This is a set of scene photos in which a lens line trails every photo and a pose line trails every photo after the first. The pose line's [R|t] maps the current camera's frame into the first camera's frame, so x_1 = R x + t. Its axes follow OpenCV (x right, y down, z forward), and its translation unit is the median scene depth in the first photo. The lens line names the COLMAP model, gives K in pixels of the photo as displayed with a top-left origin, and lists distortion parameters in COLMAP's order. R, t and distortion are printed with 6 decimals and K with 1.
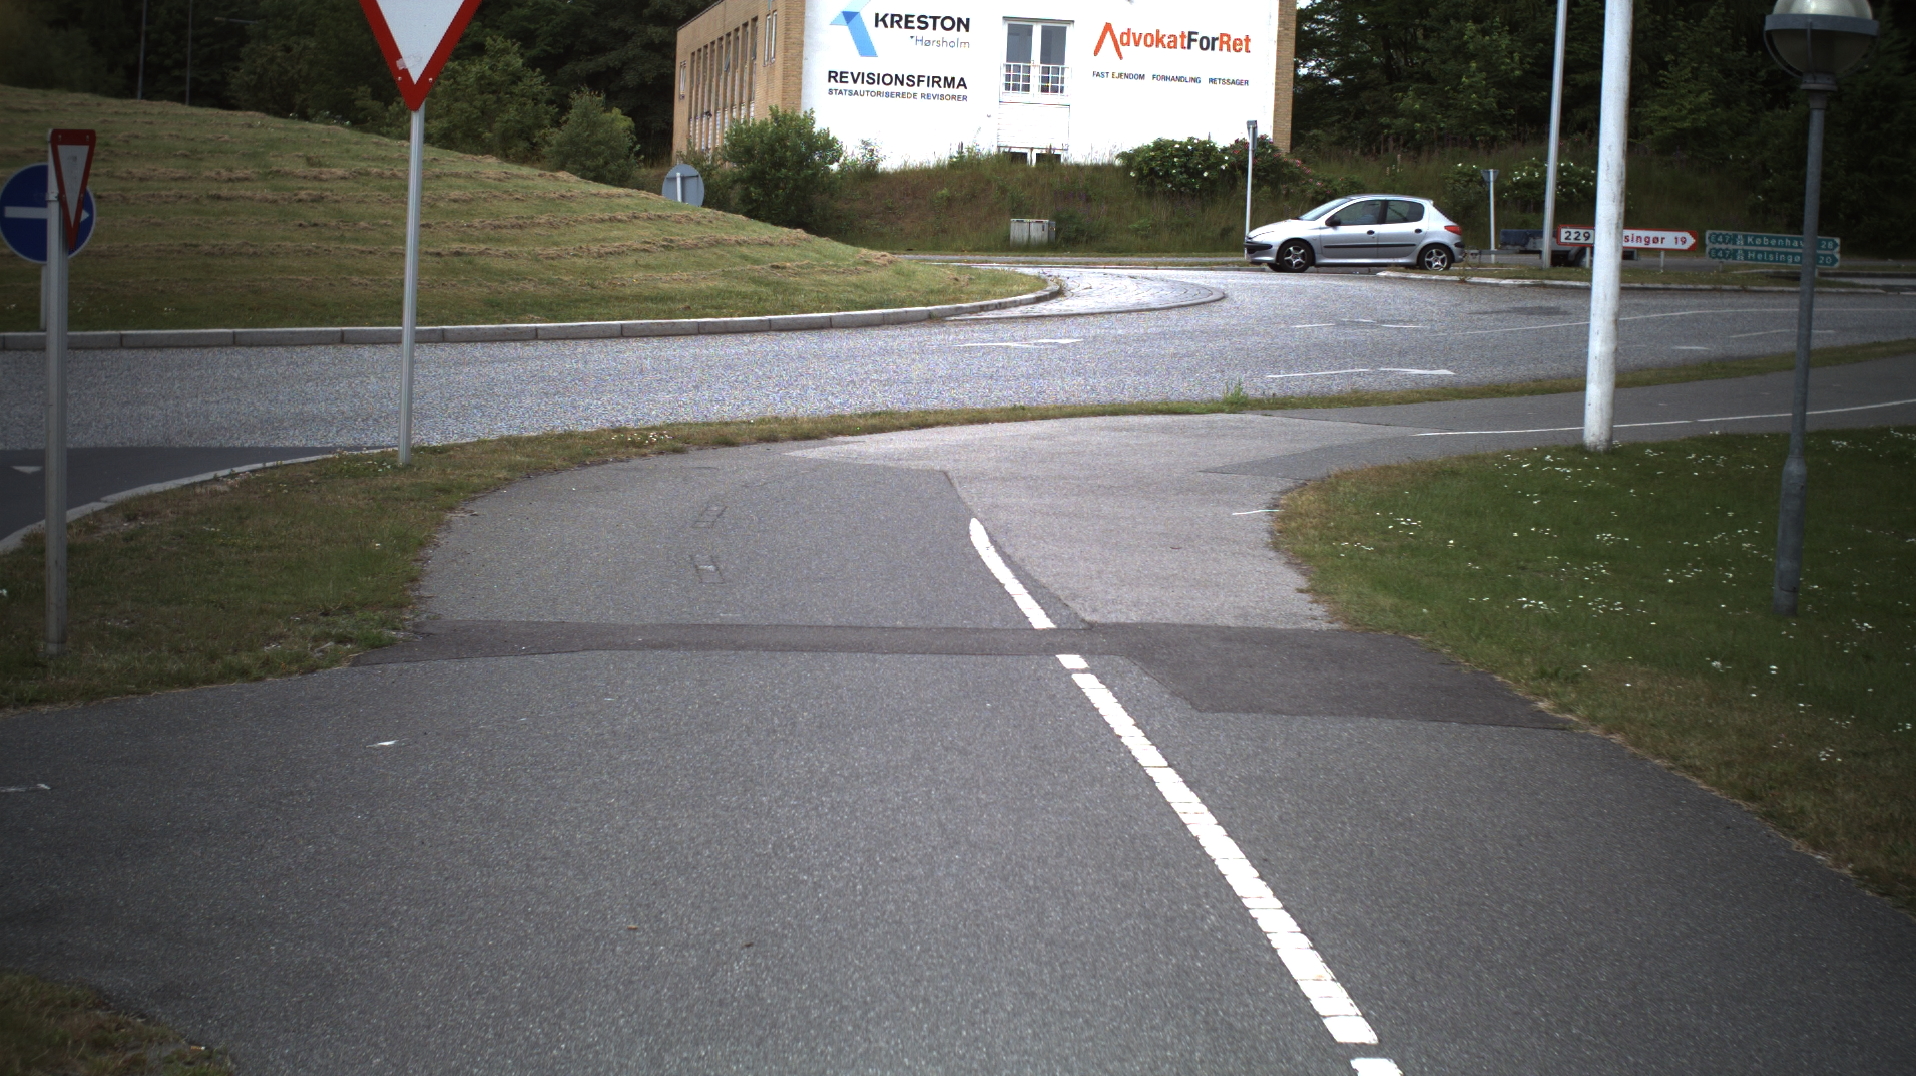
lens RADIAL K [[3398.7, 0, 979.1], [0, 3398.7, 529.8], [0, 0, 1]] dist [-0.308501, 0.455515]
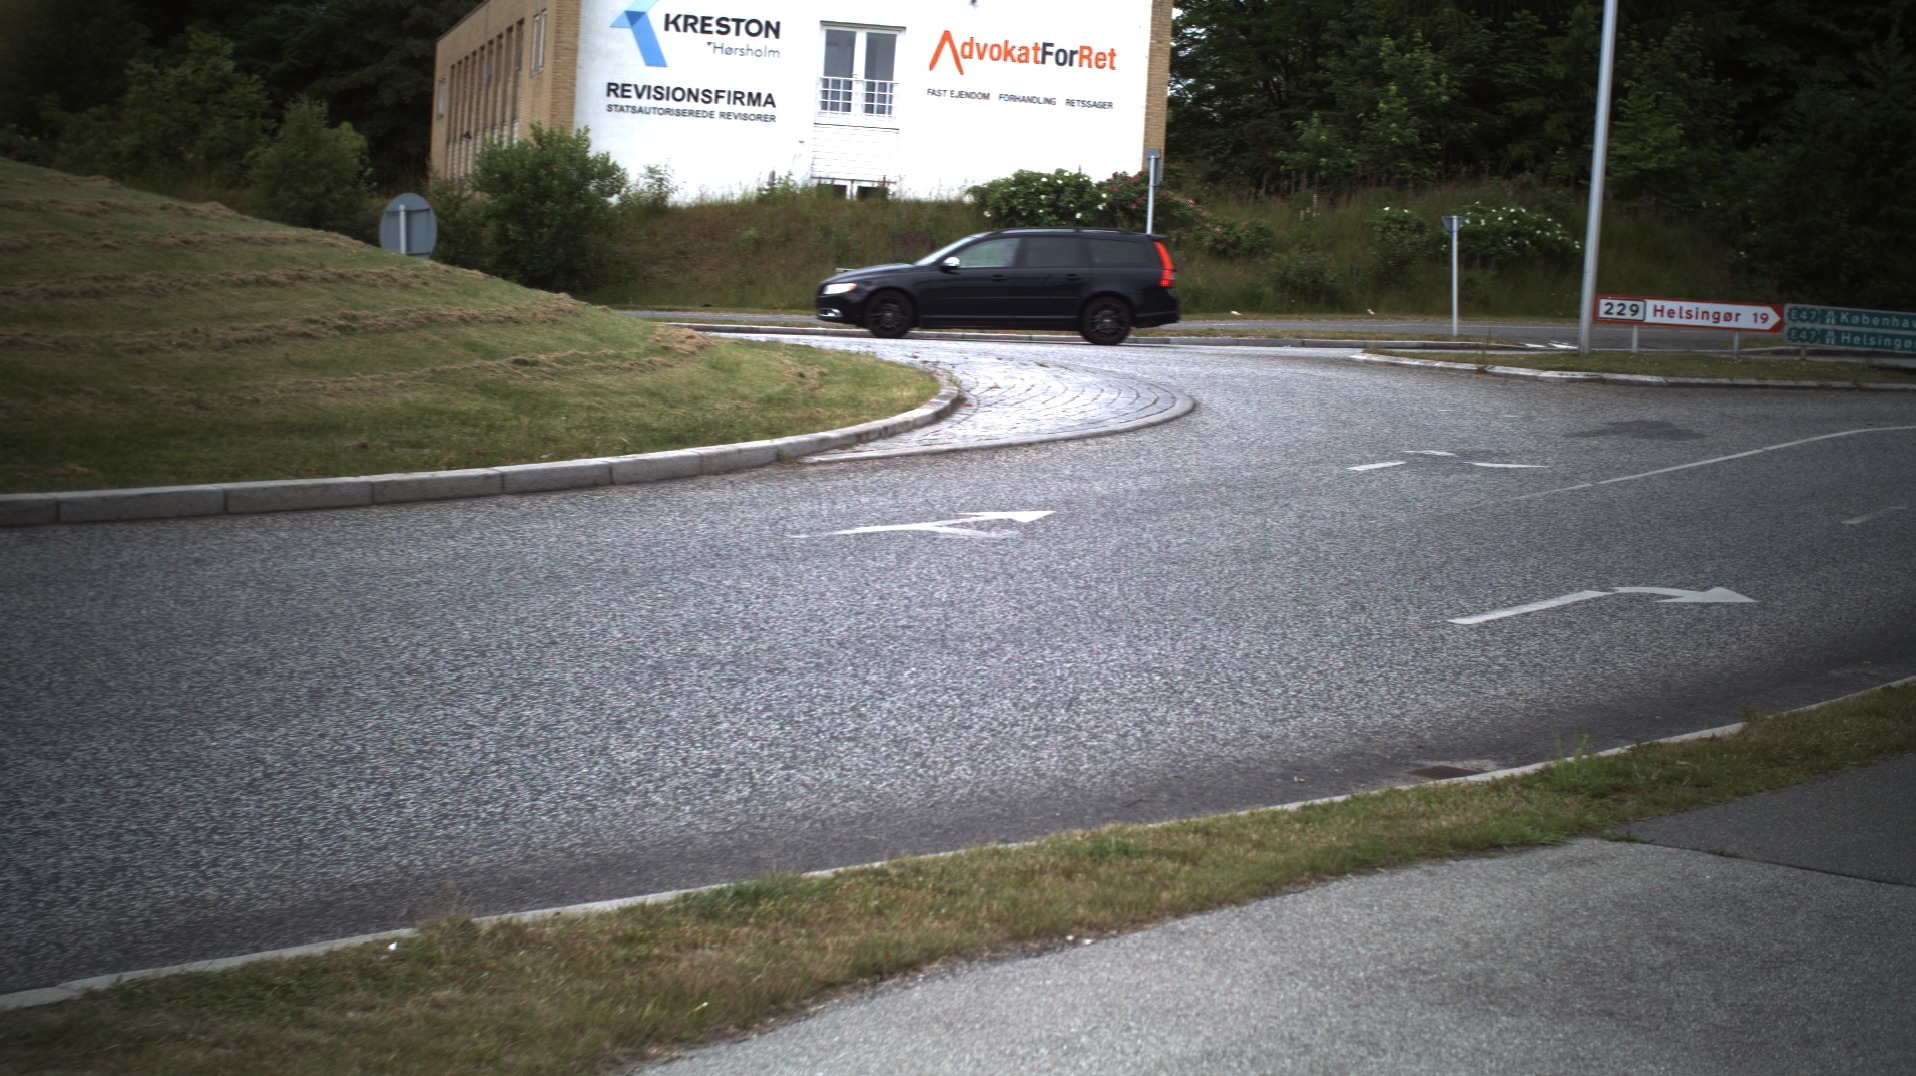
lens RADIAL K [[3398.7, 0, 979.1], [0, 3398.7, 529.8], [0, 0, 1]] dist [-0.308501, 0.455515]
pose [[0.997666, 0.011558, 0.067301, -0.009899], [-0.010864, 0.999884, -0.010663, -0.022773], [-0.067417, 0.009907, 0.997676, 0.209575]]
